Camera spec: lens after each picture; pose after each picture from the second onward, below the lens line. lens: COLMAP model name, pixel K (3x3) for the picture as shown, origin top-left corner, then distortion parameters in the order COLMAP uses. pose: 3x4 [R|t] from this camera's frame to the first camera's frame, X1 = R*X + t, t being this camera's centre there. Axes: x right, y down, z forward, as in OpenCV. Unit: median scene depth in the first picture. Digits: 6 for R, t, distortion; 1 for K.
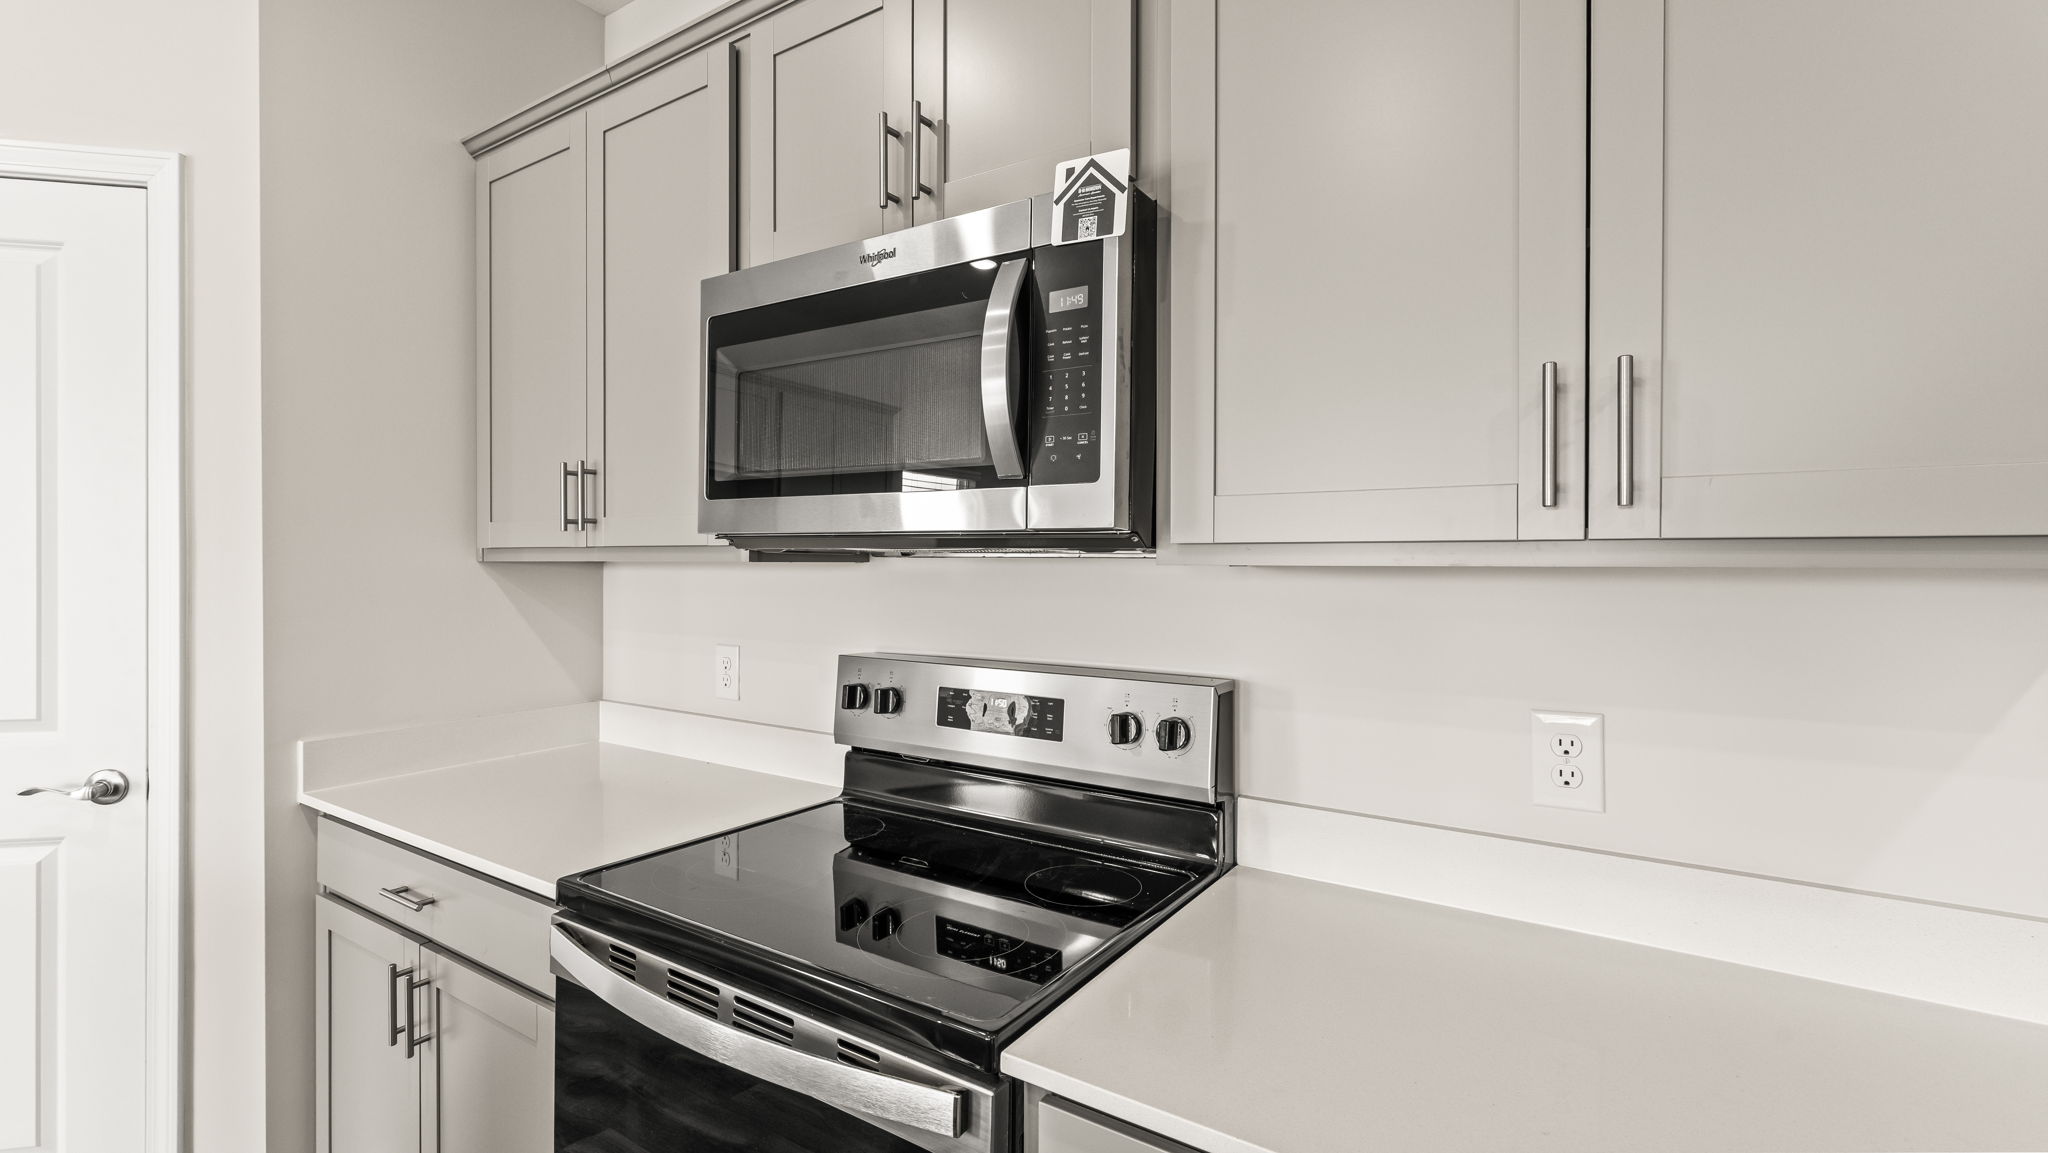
lens RADIAL K [[911.5, 0, 1018.8], [0, 911.5, 564.8], [0, 0, 1]] dist [-0.002793, -0.000471]
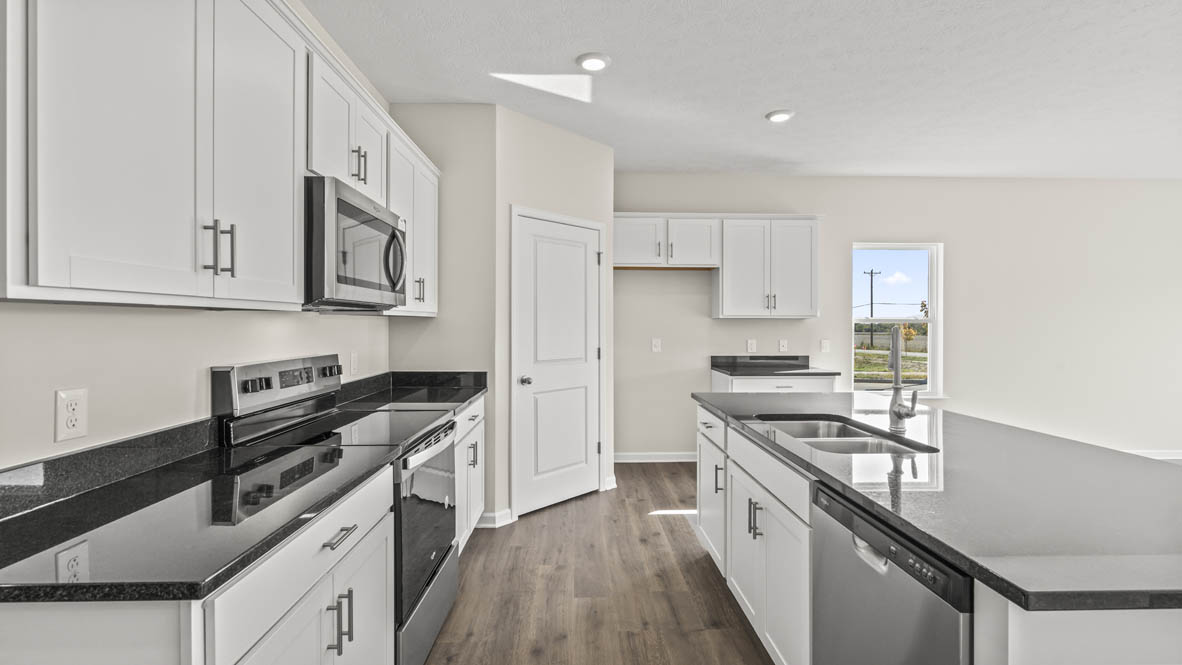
lens RADIAL K [[537.5, 0, 591.6], [0, 537.5, 328.6], [0, 0, 1]] dist [-0.000637, -0.000071]
pose [[-0.570554, -0.013982, 0.821141, -1.760634], [-0.001621, 0.999872, 0.015899, 0.012774], [-0.821258, 0.007740, -0.570504, 1.280639]]
